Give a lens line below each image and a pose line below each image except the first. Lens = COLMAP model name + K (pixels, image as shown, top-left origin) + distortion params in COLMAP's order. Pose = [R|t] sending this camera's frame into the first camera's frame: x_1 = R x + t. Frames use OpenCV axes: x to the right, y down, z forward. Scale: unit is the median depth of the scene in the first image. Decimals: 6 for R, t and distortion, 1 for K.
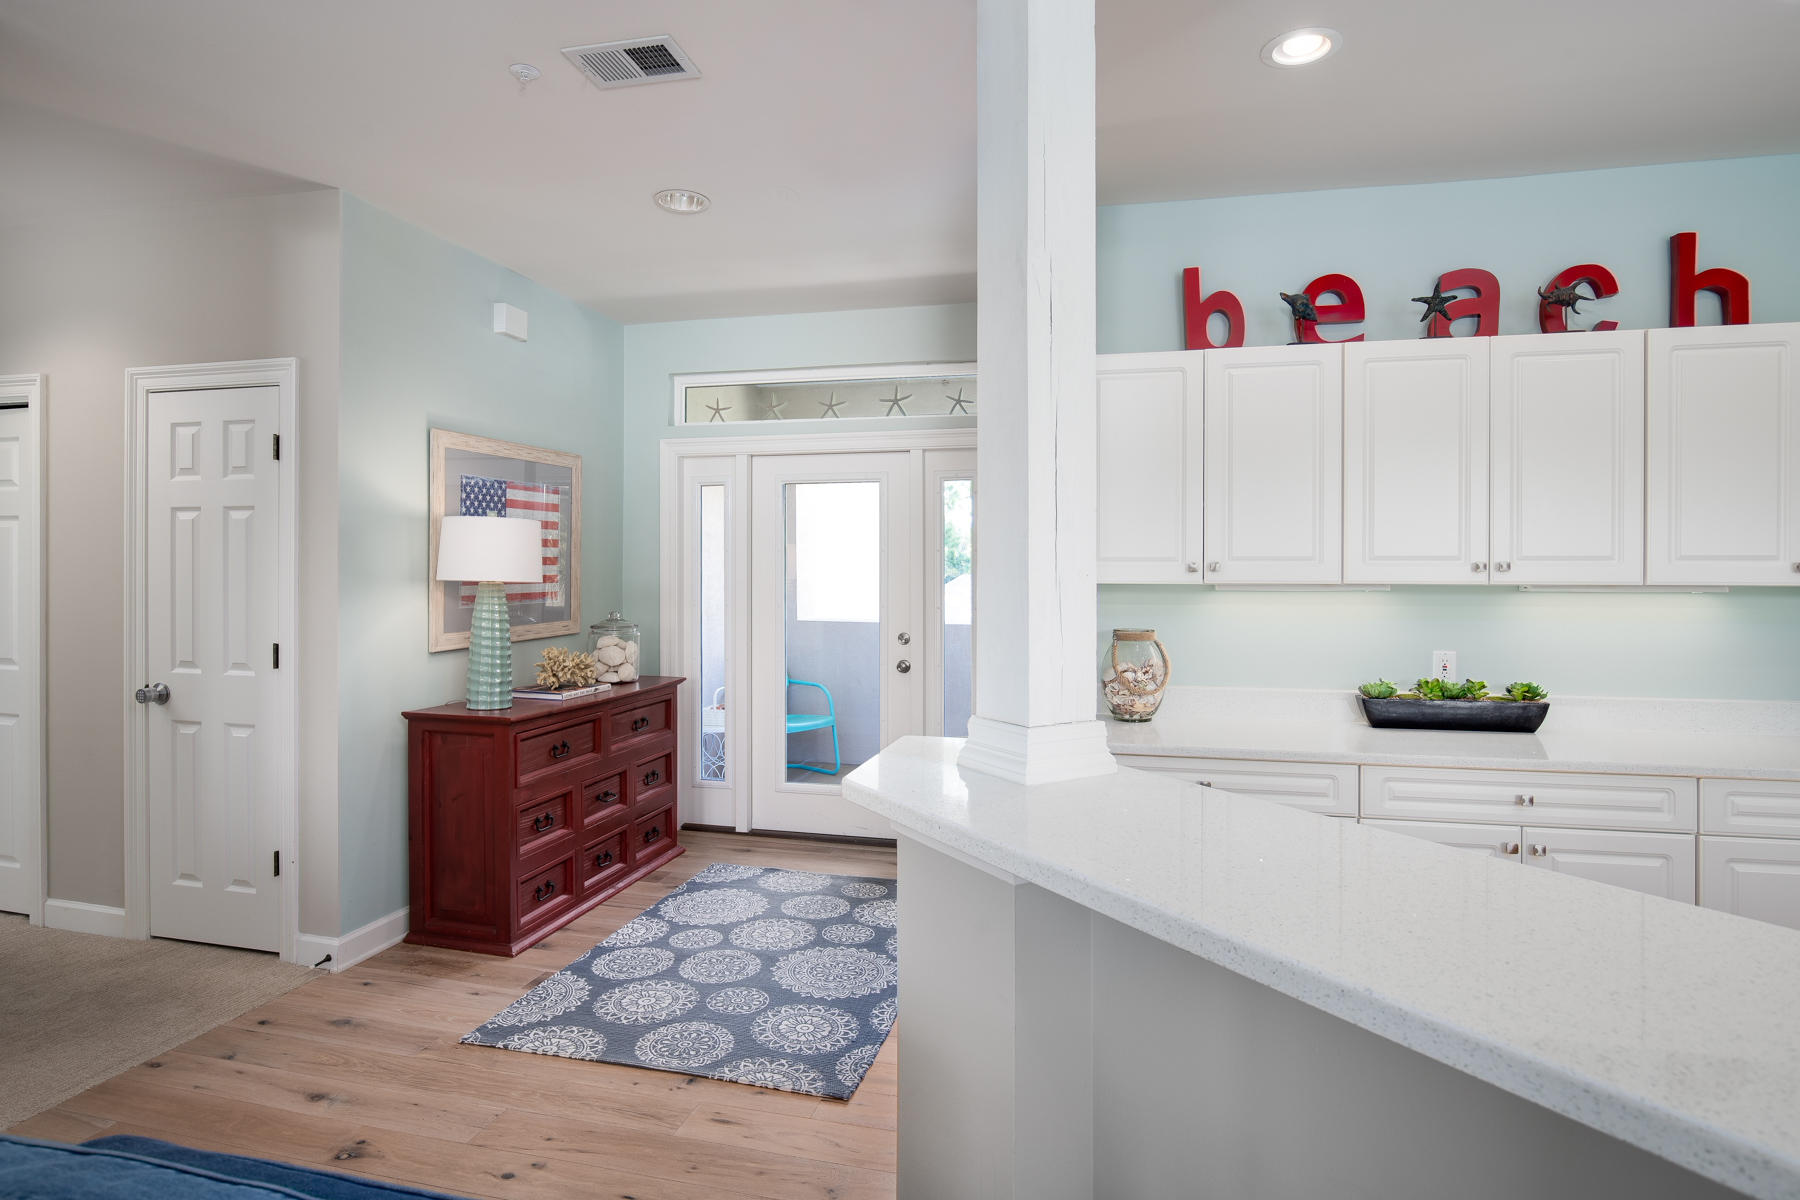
lens RADIAL K [[957.6, 0, 900.0], [0, 957.6, 600.0], [0, 0, 1]] dist [-0.019347, 0.000267]
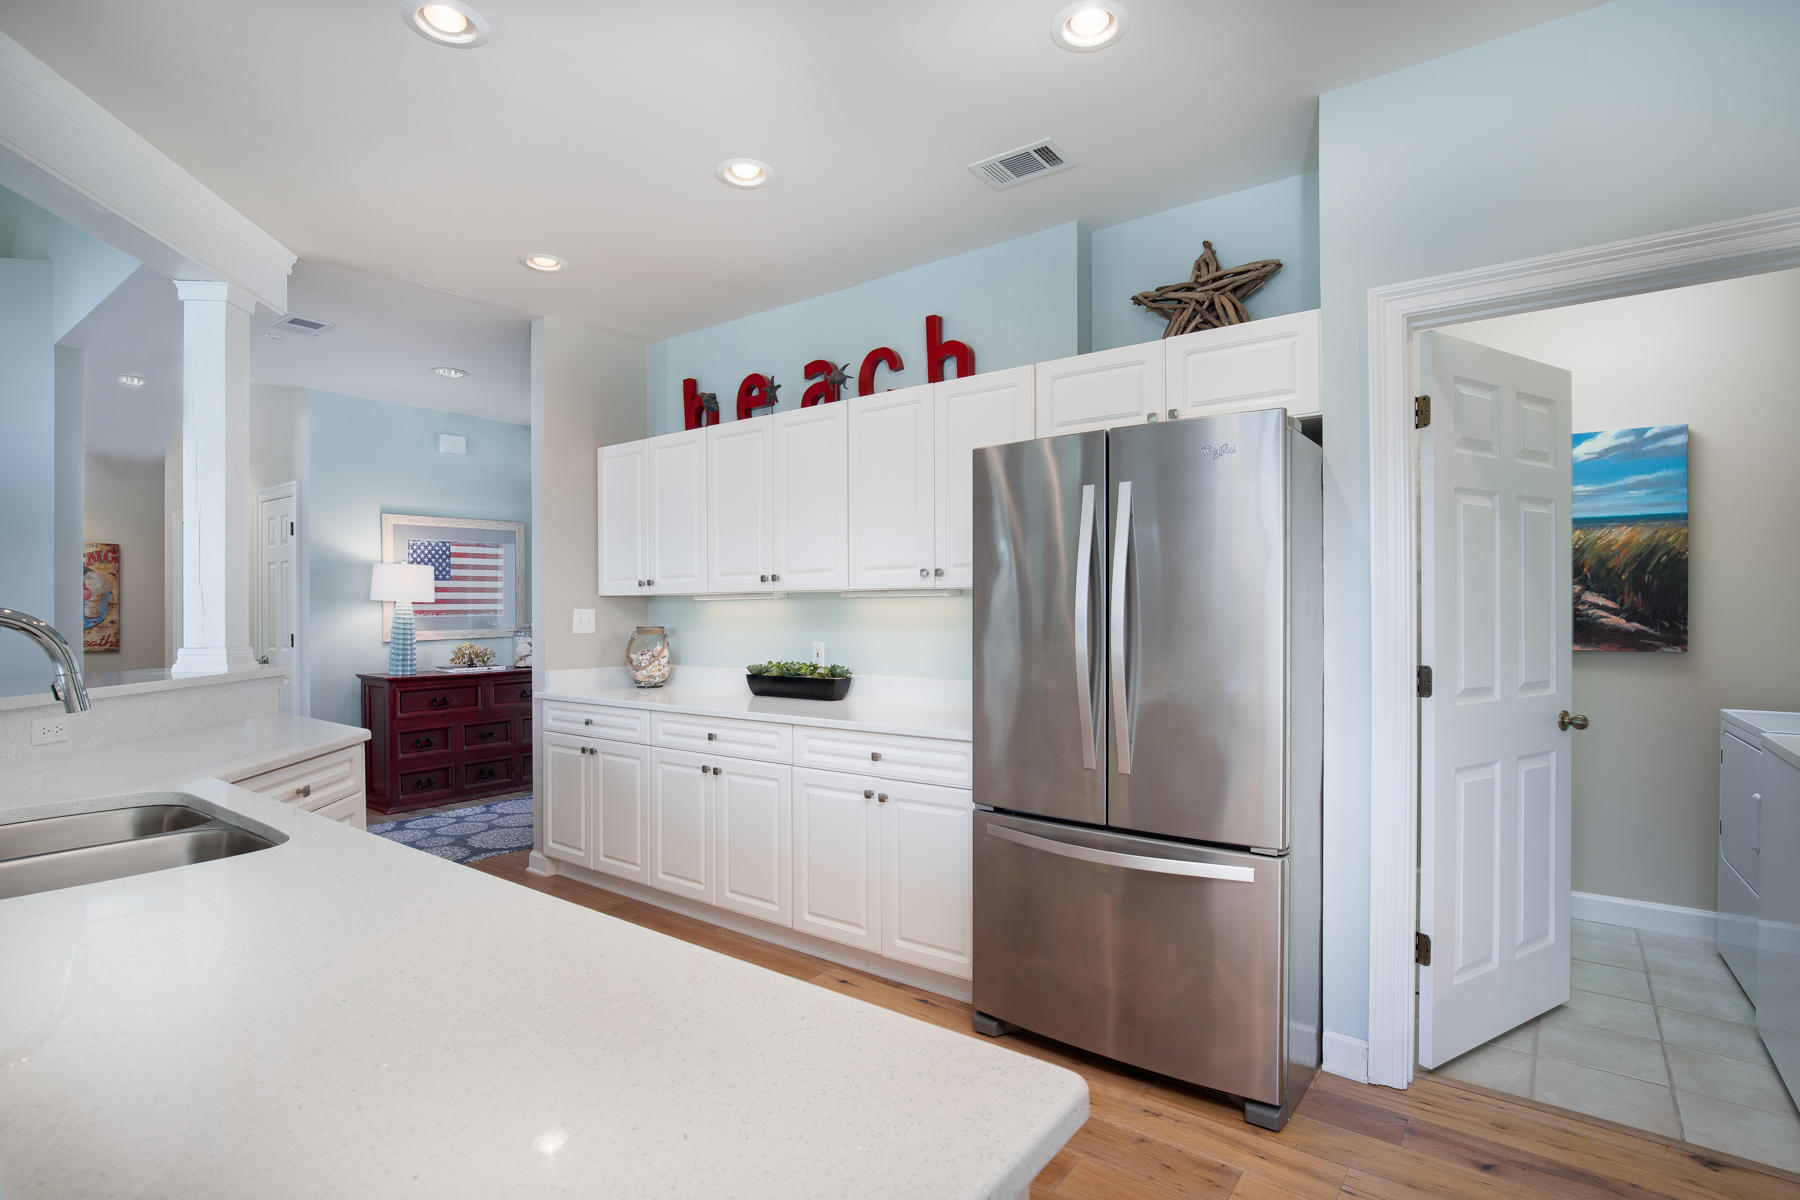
lens RADIAL K [[885.9, 0, 896.8], [0, 885.9, 623.6], [0, 0, 1]] dist [-0.024109, -0.000208]
pose [[0.914479, -0.001301, -0.404631, 1.162109], [-0.004006, 0.999917, -0.012269, 0.042554], [0.404613, 0.012841, 0.914398, -0.101013]]
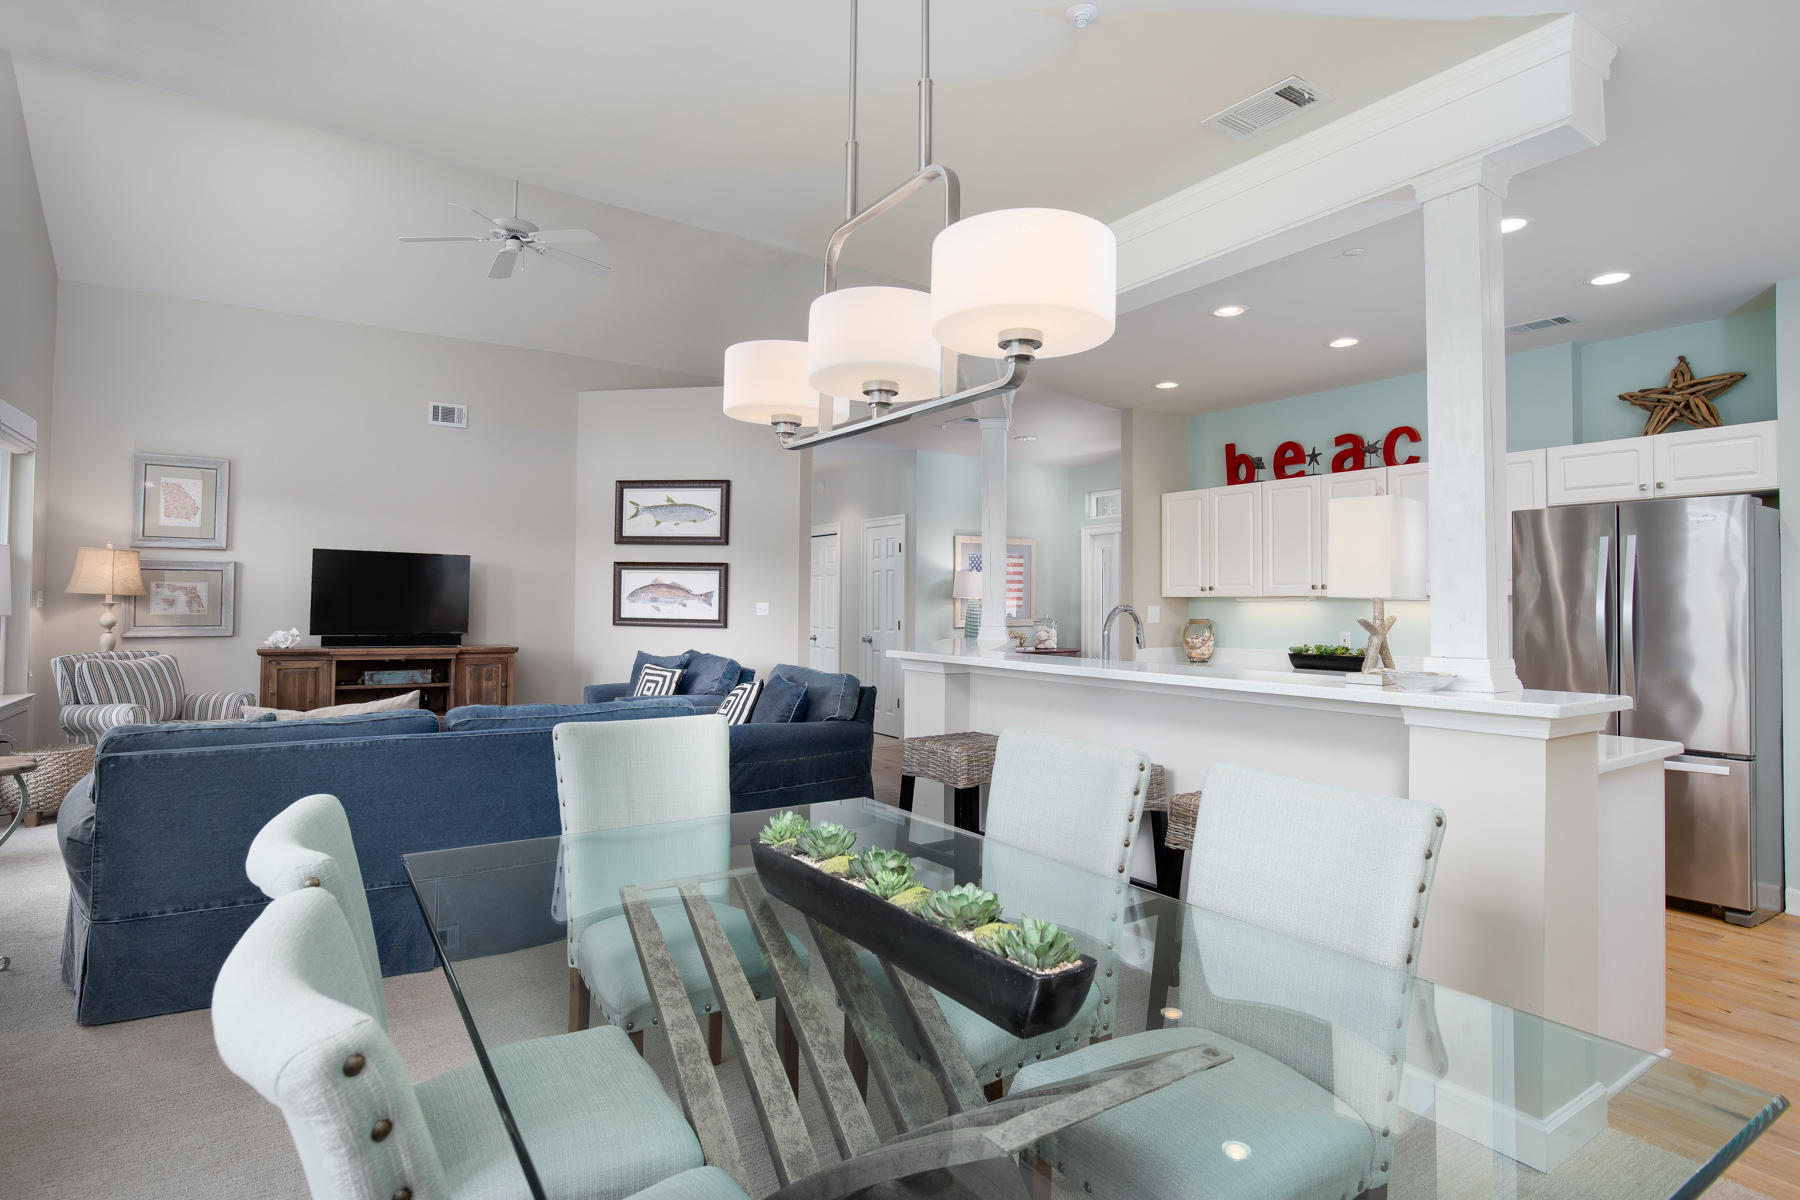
lens RADIAL K [[939.4, 0, 896.7], [0, 939.4, 585.9], [0, 0, 1]] dist [-0.014020, 0.001191]
pose [[0.732711, -0.011132, -0.680448, 1.169921], [-0.026019, 0.998677, -0.044355, 0.068368], [0.680042, 0.050204, 0.731452, -0.970473]]
